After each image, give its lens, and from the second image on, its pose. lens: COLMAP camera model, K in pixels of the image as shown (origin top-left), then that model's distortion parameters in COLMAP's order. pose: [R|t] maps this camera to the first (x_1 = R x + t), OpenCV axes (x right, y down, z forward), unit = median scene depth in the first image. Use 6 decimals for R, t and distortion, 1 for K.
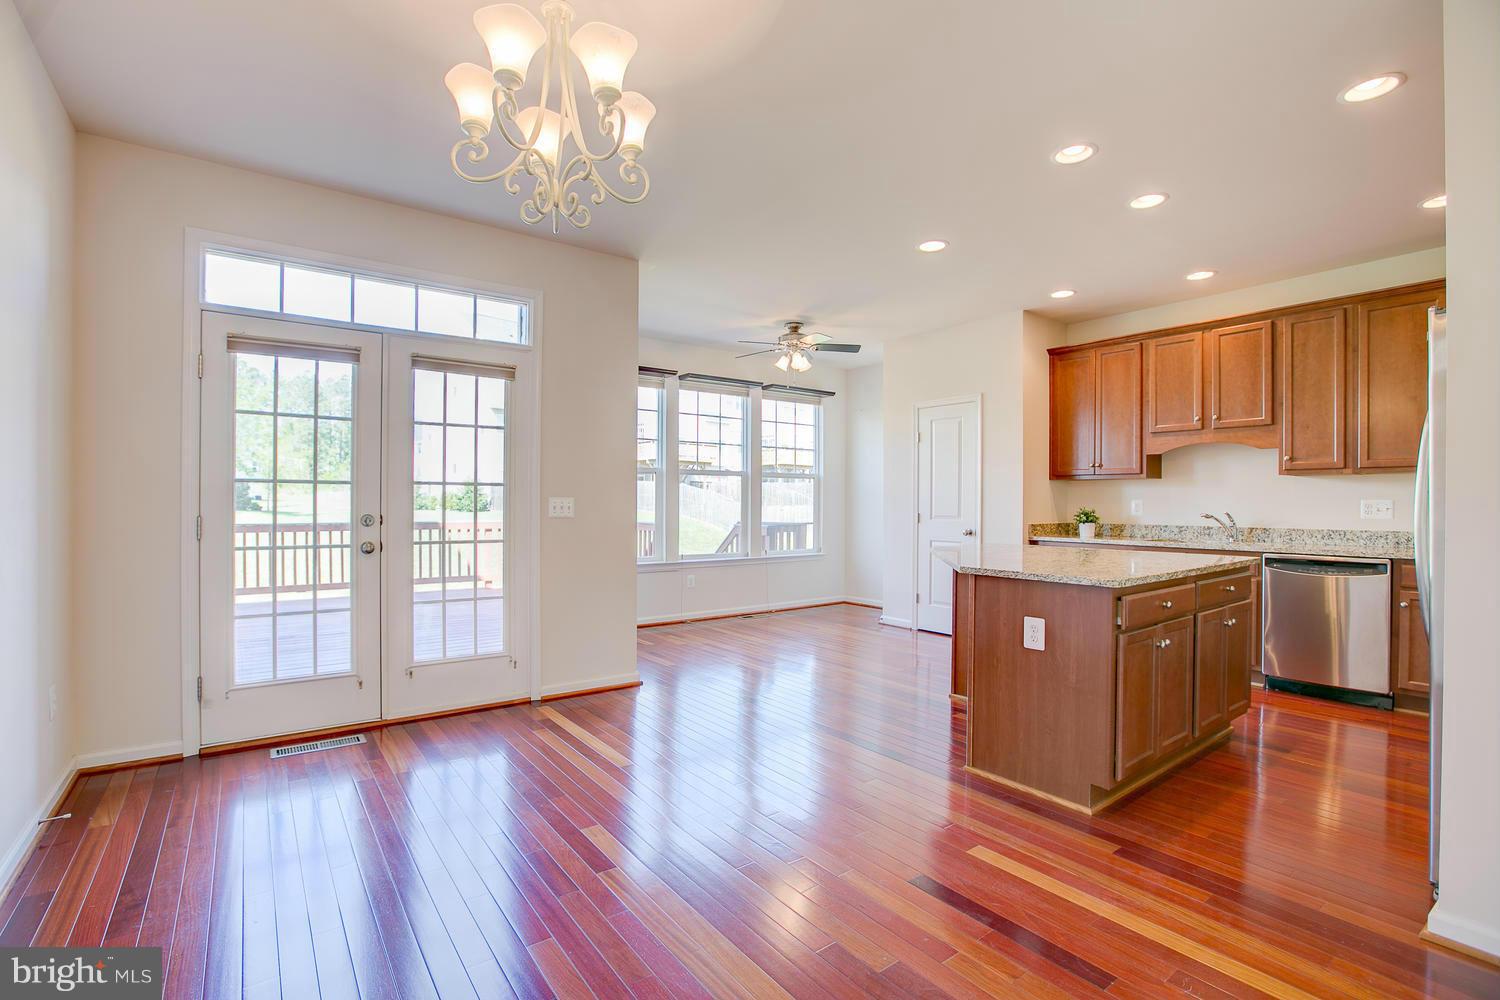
lens RADIAL K [[682.4, 0, 742.1], [0, 682.4, 505.6], [0, 0, 1]] dist [-0.054286, 0.020753]
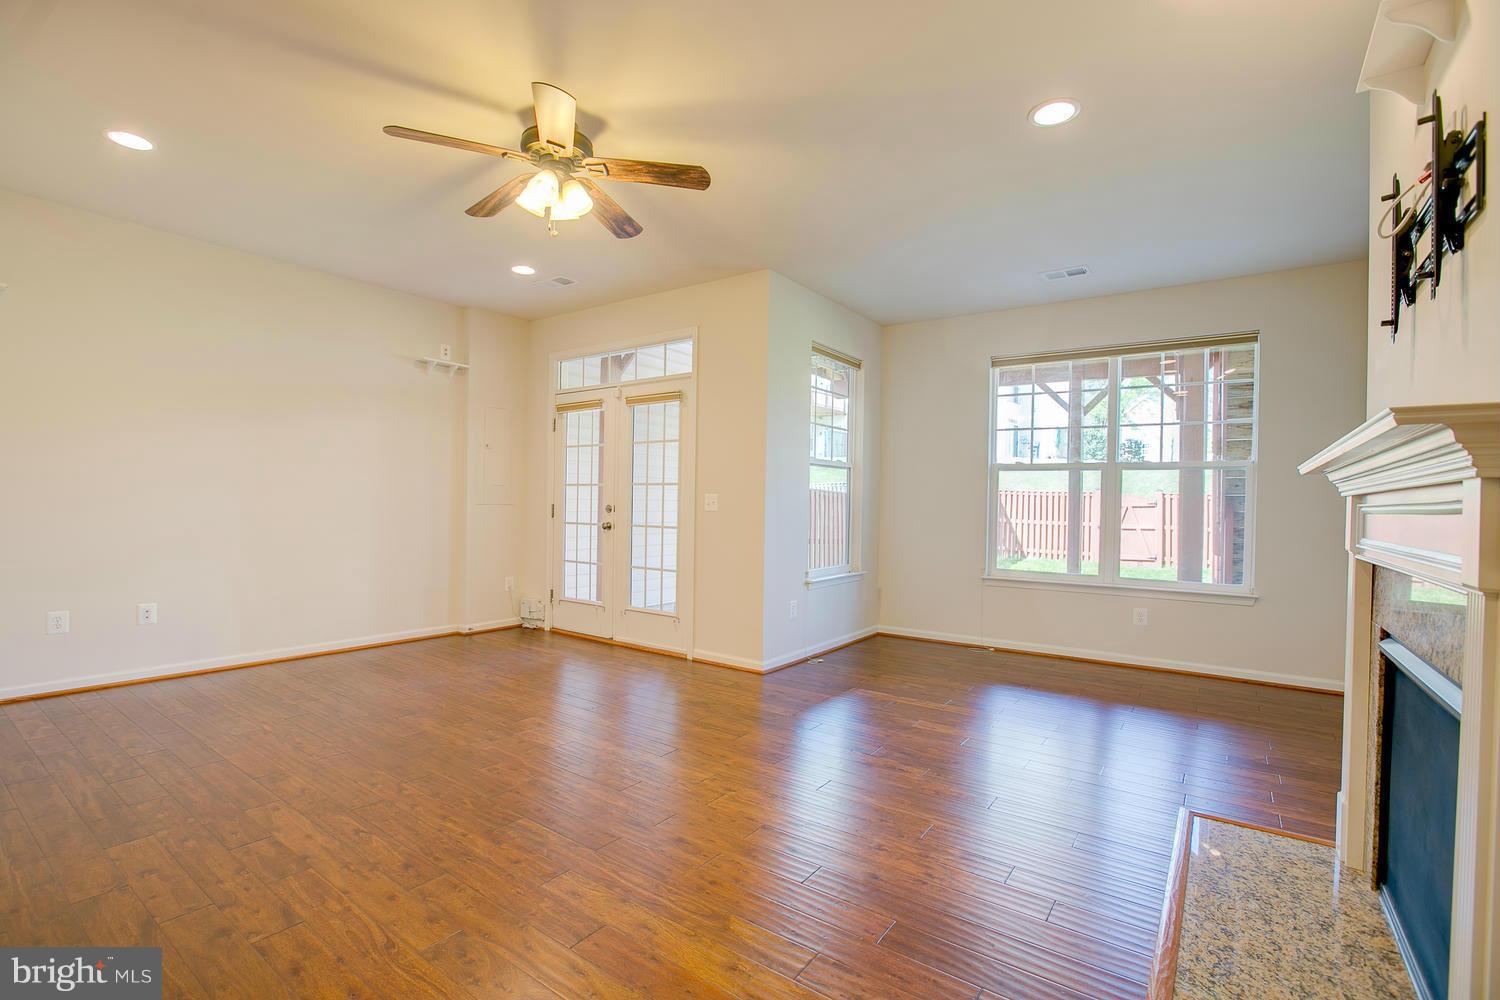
lens RADIAL K [[682.4, 0, 742.1], [0, 682.4, 505.6], [0, 0, 1]] dist [-0.054286, 0.020753]
pose [[0.318085, 0.013221, -0.947970, 0.805709], [-0.022471, 0.999727, 0.006403, -0.001526], [0.947796, 0.019266, 0.318296, 0.618629]]
